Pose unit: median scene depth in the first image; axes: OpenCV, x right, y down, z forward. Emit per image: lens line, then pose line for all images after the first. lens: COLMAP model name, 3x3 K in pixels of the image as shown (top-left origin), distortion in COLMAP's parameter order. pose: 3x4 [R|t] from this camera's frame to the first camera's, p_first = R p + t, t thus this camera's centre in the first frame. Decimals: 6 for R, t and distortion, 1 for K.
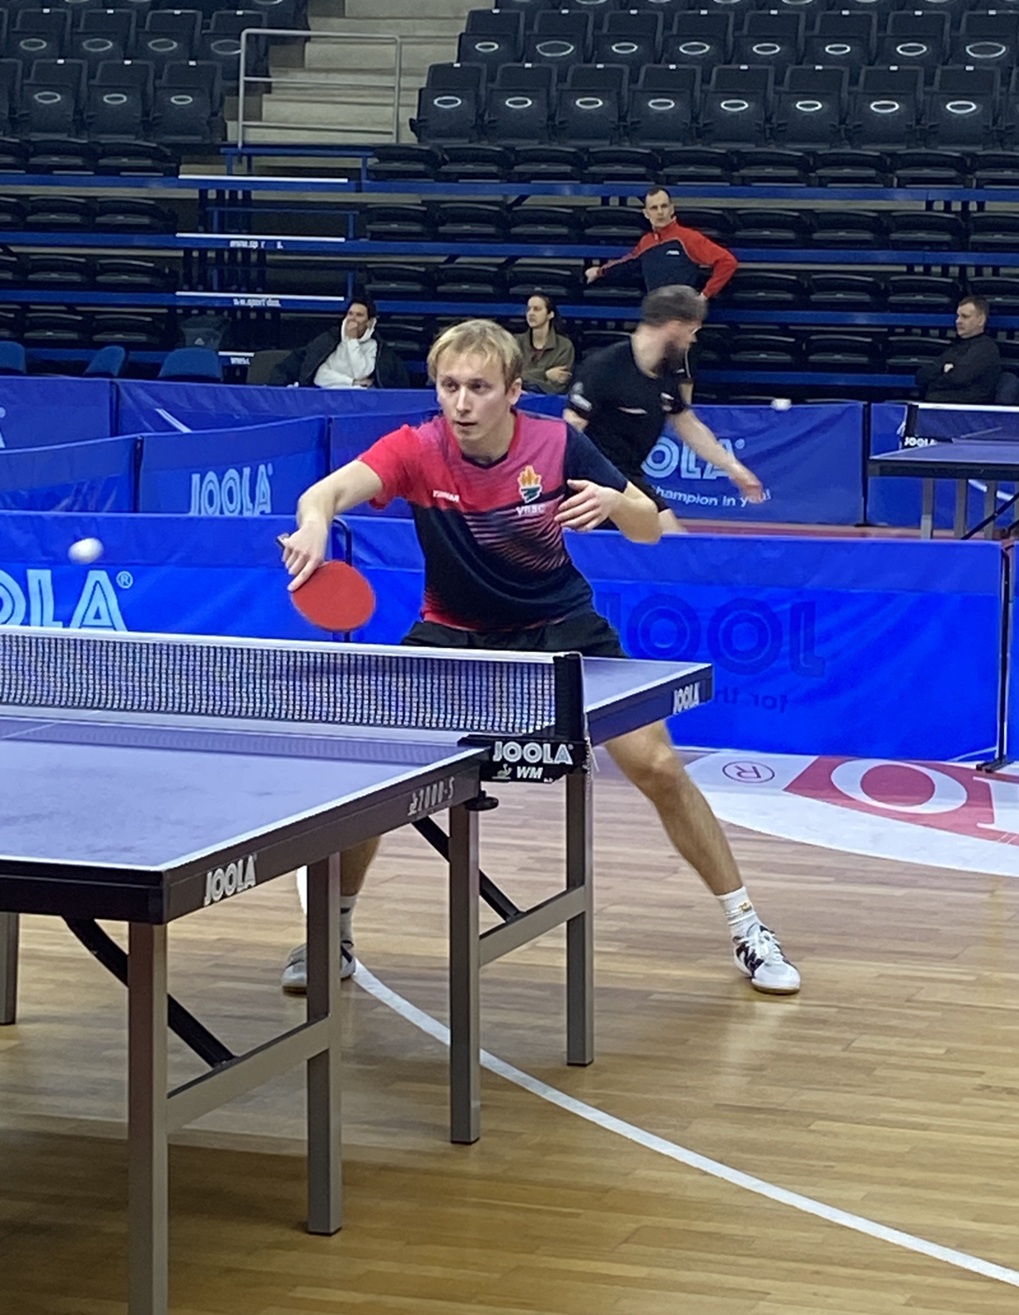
lens RADIAL K [[4099.9, 0, 508.9], [0, 4099.9, 656.1], [0, 0, 1]] dist [-0.037983, 0.000000]
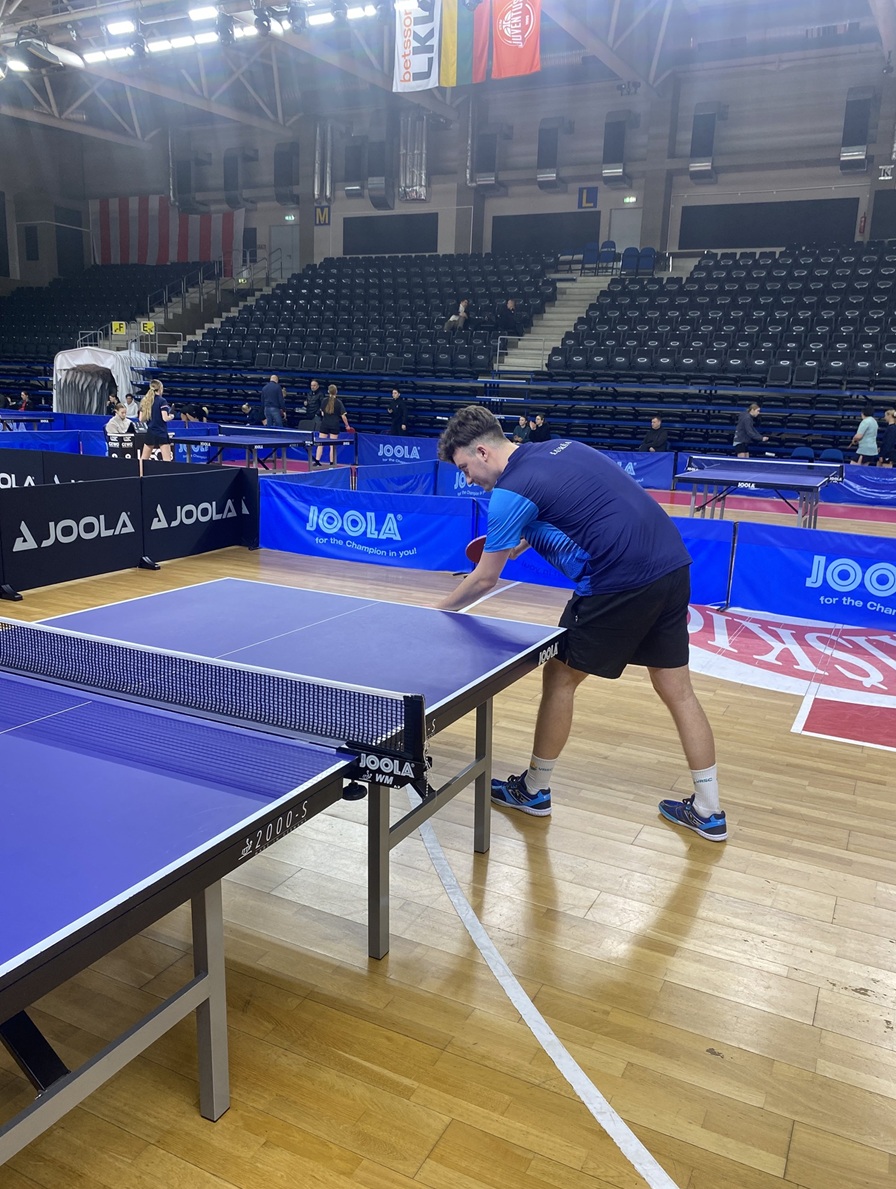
lens RADIAL K [[910.1, 0, 454.3], [0, 910.1, 607.0], [0, 0, 1]] dist [0.008280, -0.000185]
pose [[0.988232, 0.049662, -0.144673, 0.021062], [-0.031925, 0.991963, 0.122438, -0.020189], [0.149591, -0.116378, 0.981875, 0.221153]]
